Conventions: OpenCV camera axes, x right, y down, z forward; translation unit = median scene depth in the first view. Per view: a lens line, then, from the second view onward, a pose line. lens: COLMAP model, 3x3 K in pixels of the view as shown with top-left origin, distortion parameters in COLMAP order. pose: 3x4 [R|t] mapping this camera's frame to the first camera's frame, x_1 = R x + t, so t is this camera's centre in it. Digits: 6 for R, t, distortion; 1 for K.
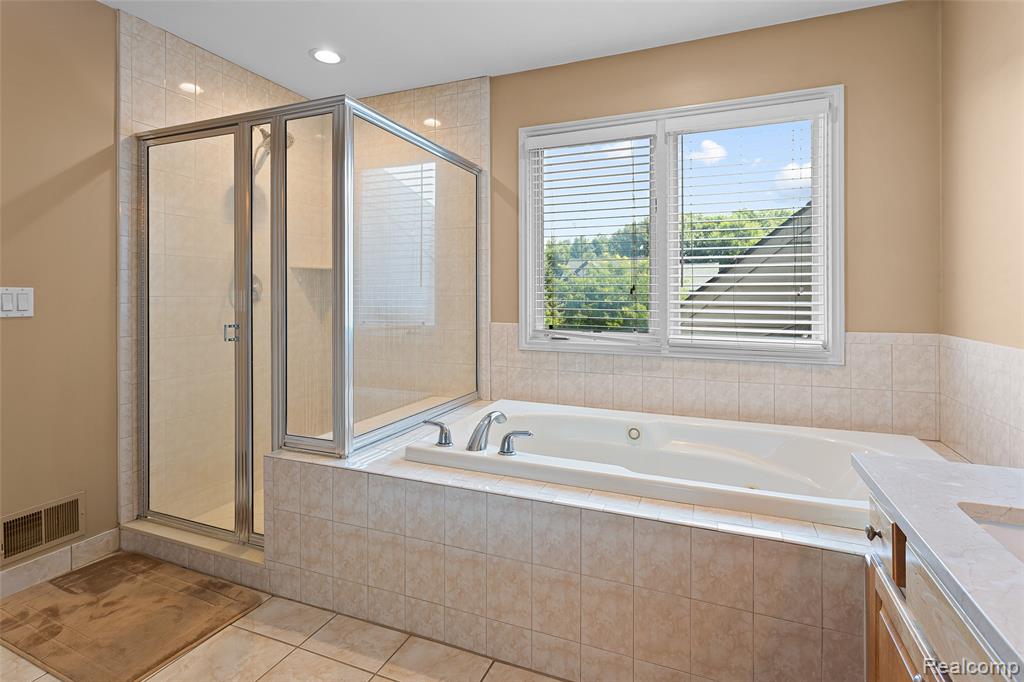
lens RADIAL K [[494.4, 0, 522.9], [0, 494.4, 305.8], [0, 0, 1]] dist [0.002483, 0.000153]
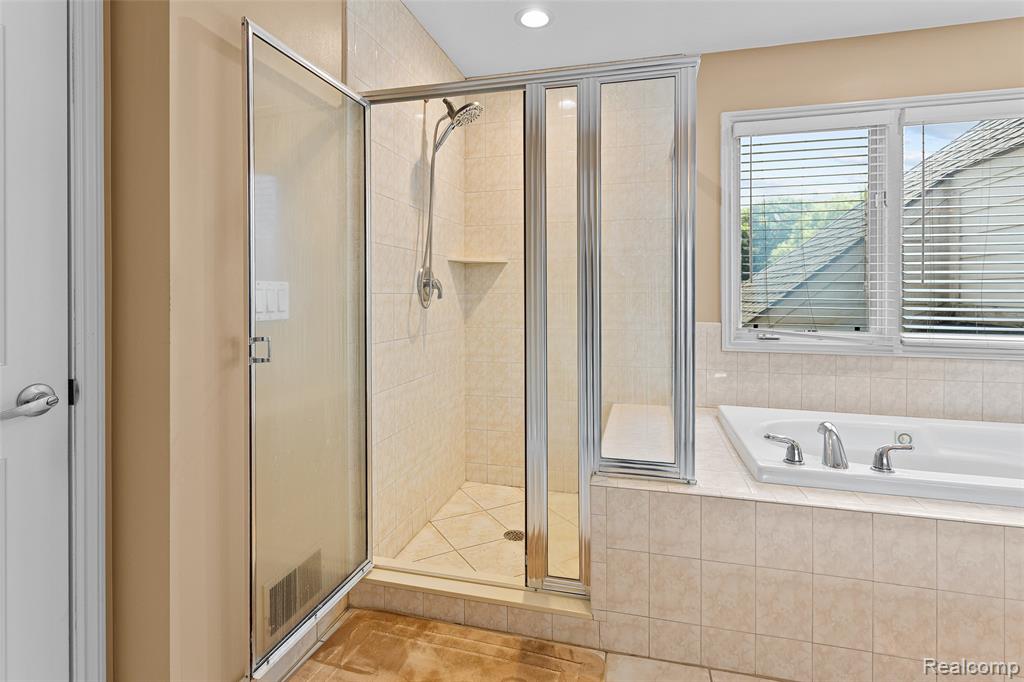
lens RADIAL K [[494.4, 0, 512.0], [0, 494.4, 302.5], [0, 0, 1]] dist [0.002483, 0.000153]
pose [[0.991228, -0.001592, 0.132156, -0.699770], [0.001231, 0.999995, 0.002809, -0.006650], [-0.132160, -0.002621, 0.991225, 0.175516]]
